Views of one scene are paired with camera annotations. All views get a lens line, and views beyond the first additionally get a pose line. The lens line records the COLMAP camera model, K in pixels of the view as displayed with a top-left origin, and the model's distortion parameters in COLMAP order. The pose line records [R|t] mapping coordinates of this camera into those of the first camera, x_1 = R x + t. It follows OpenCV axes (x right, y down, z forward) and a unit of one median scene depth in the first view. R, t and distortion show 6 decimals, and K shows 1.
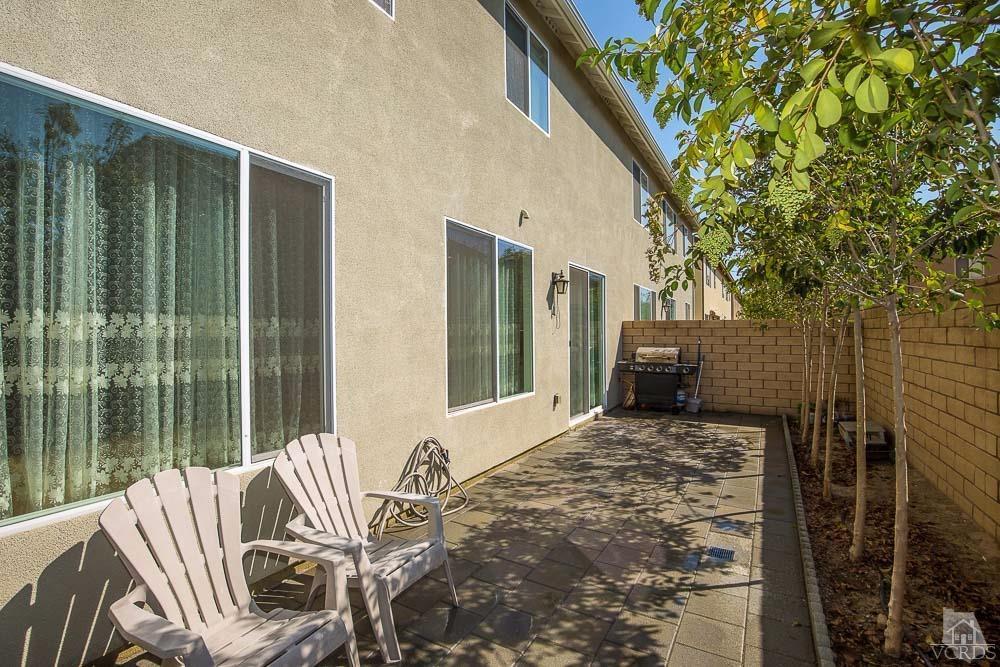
lens RADIAL K [[464.5, 0, 500.0], [0, 464.5, 333.5], [0, 0, 1]] dist [-0.025968, -0.000170]
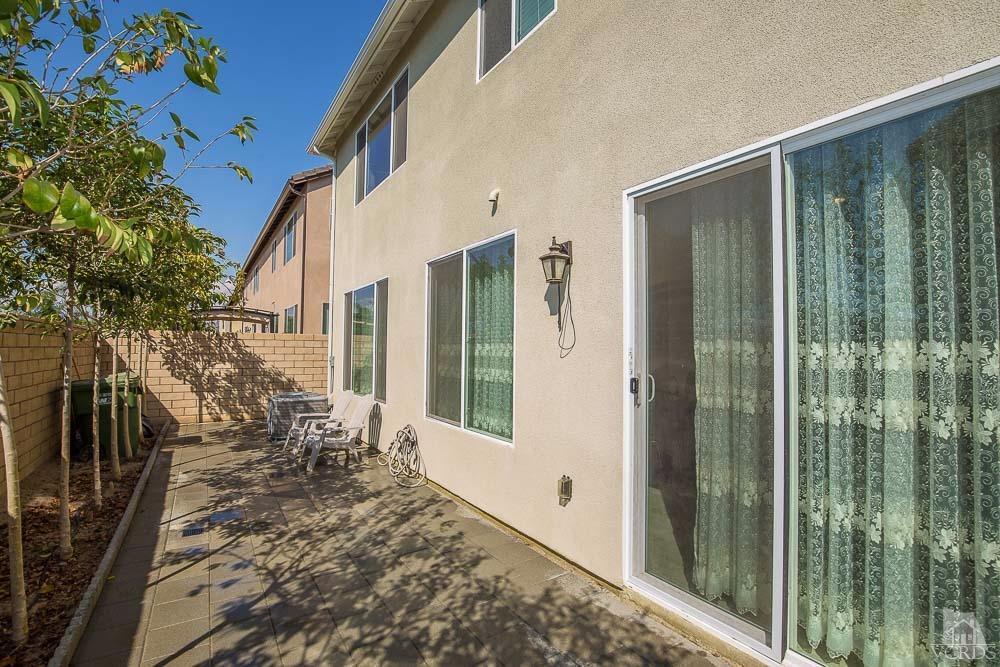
lens RADIAL K [[464.5, 0, 500.0], [0, 464.5, 333.5], [0, 0, 1]] dist [-0.025968, -0.000170]
pose [[-0.457497, -0.020612, -0.888972, 0.982277], [-0.000461, 0.999737, -0.022943, -0.027426], [0.889211, -0.010087, -0.457386, 1.871773]]
